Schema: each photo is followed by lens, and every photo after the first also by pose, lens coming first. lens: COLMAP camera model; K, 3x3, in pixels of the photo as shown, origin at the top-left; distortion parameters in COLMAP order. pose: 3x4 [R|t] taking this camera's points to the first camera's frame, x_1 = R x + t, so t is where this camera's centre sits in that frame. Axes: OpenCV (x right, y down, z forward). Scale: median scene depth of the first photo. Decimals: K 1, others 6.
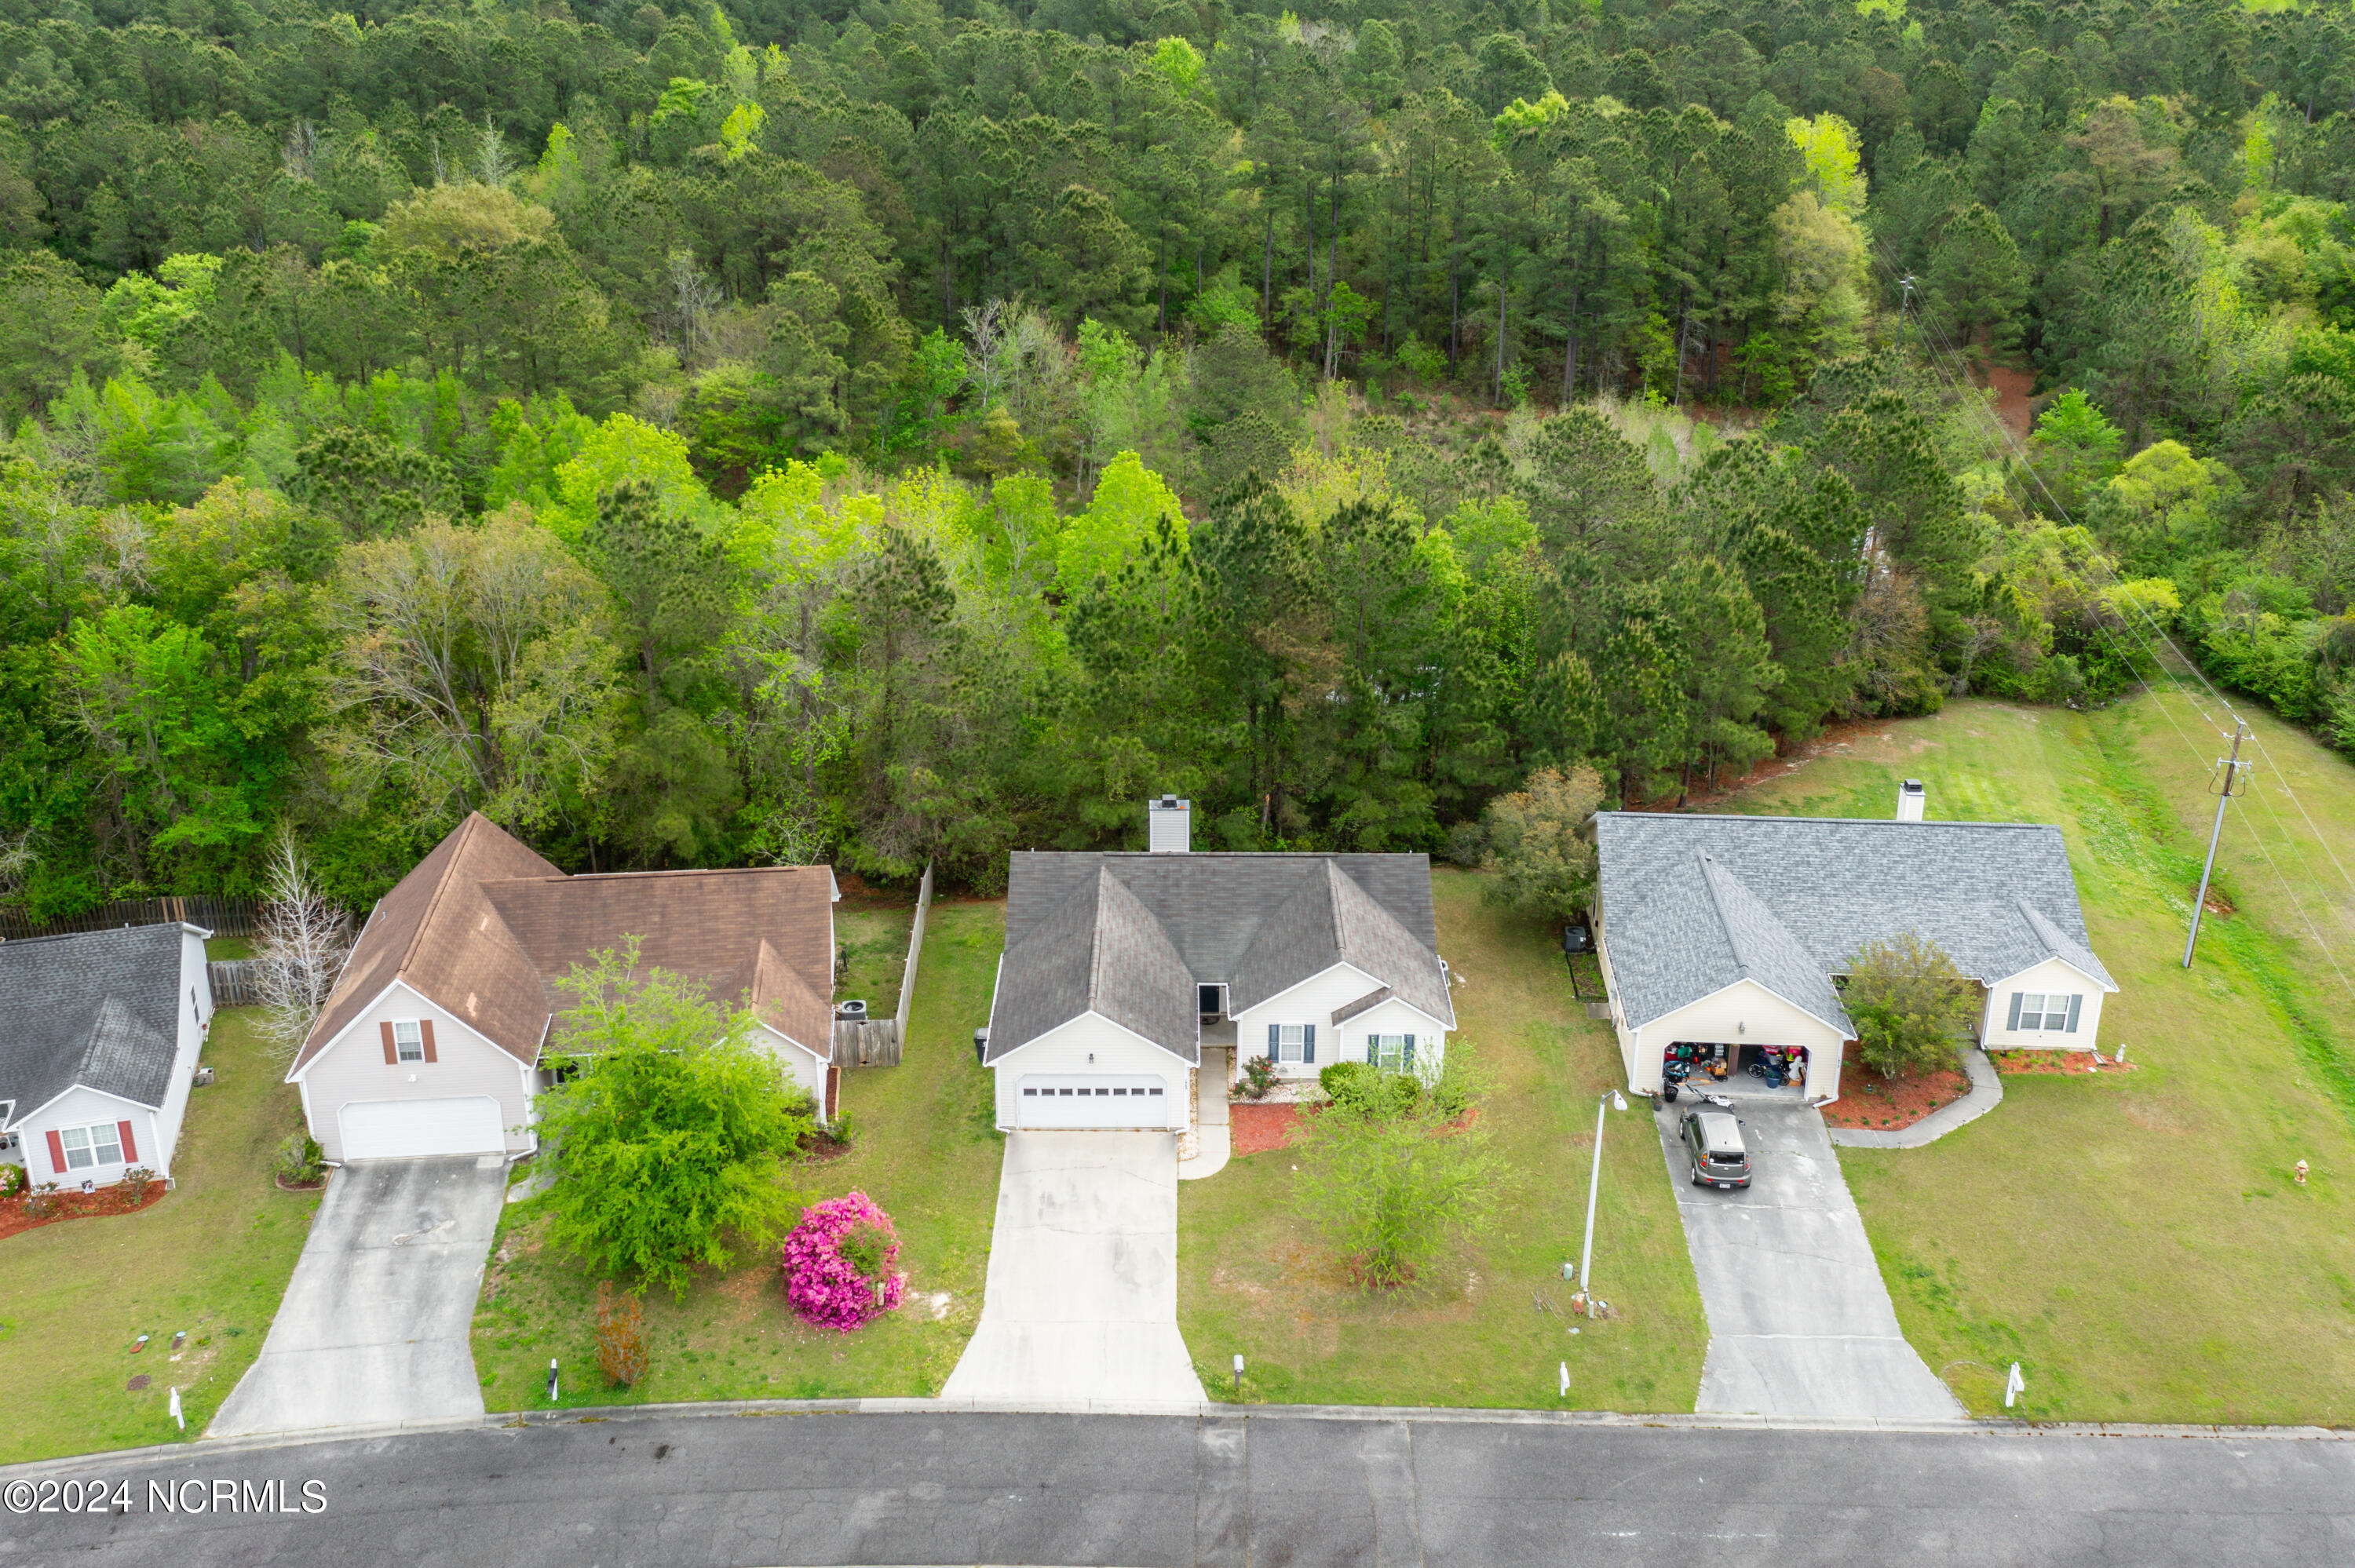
lens RADIAL K [[2137.5, 0, 1177.5], [0, 2137.5, 784.0], [0, 0, 1]] dist [-0.011476, -0.001476]
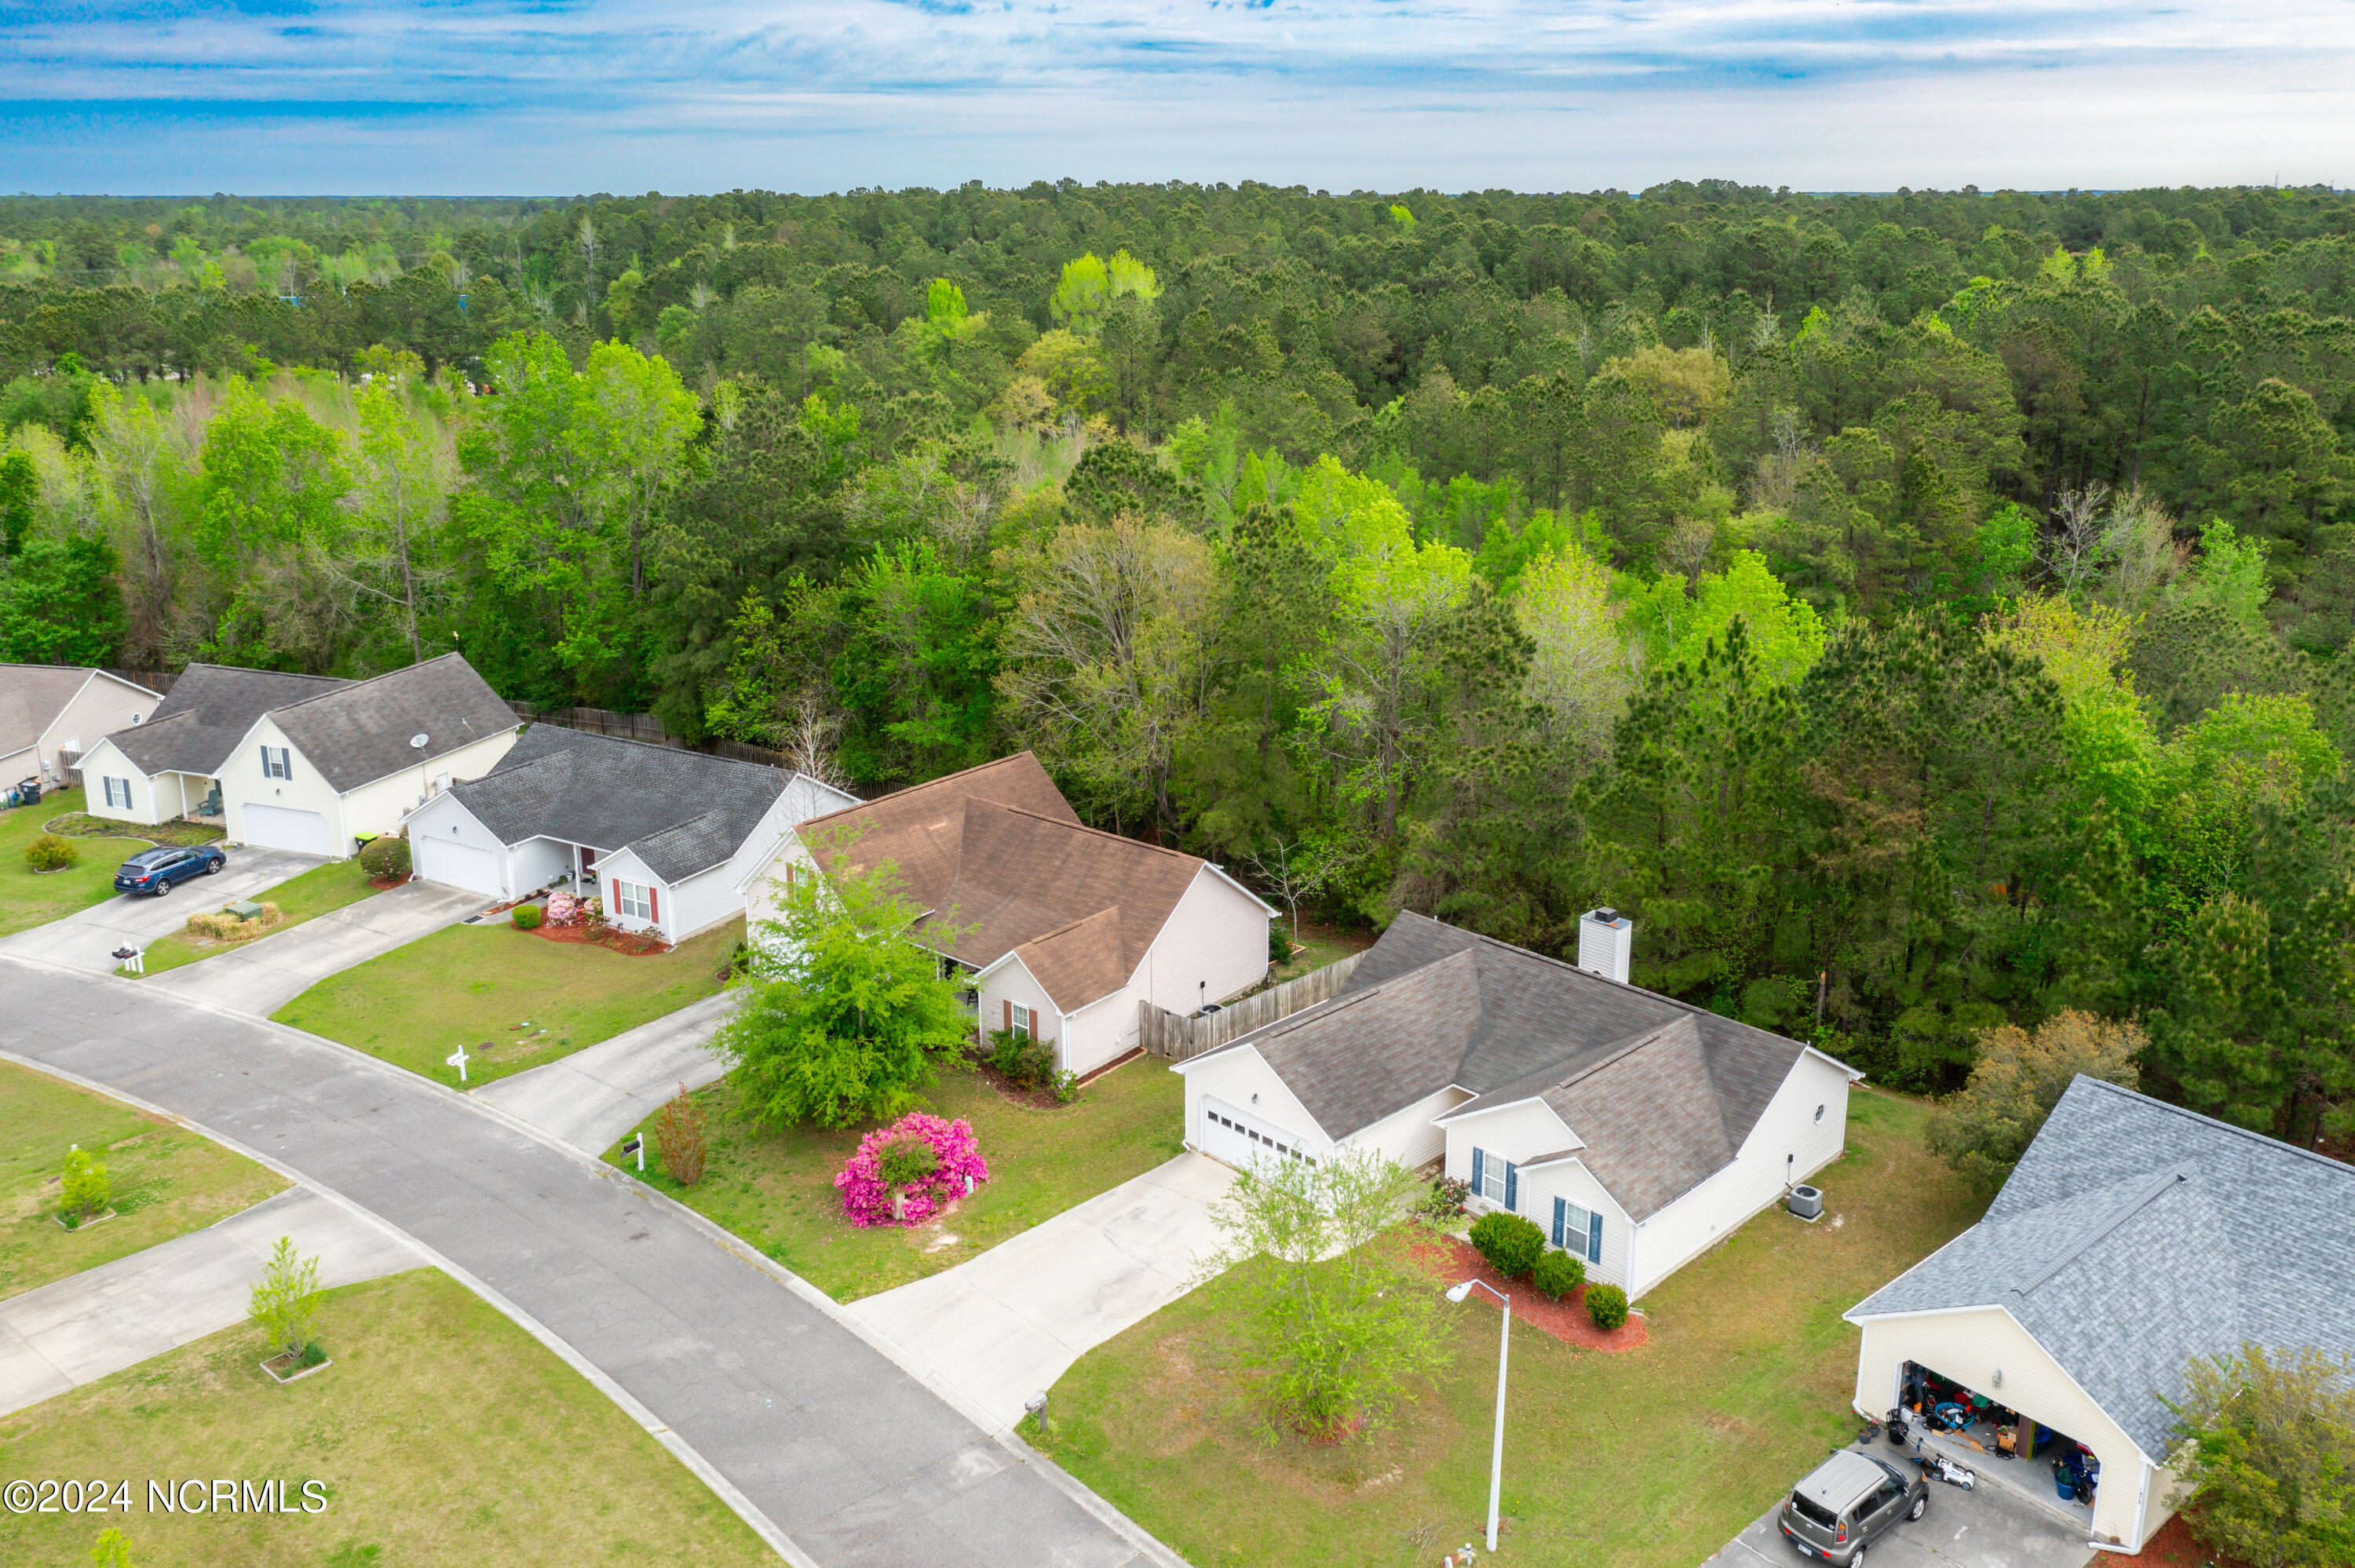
lens RADIAL K [[1917.3, 0, 1177.5], [0, 1917.3, 784.0], [0, 0, 1]] dist [-0.003385, -0.003593]
pose [[0.678590, 0.204376, -0.705512, 0.475135], [-0.280497, 0.959820, 0.008252, -0.001122], [0.678850, 0.192294, 0.708650, 0.339295]]
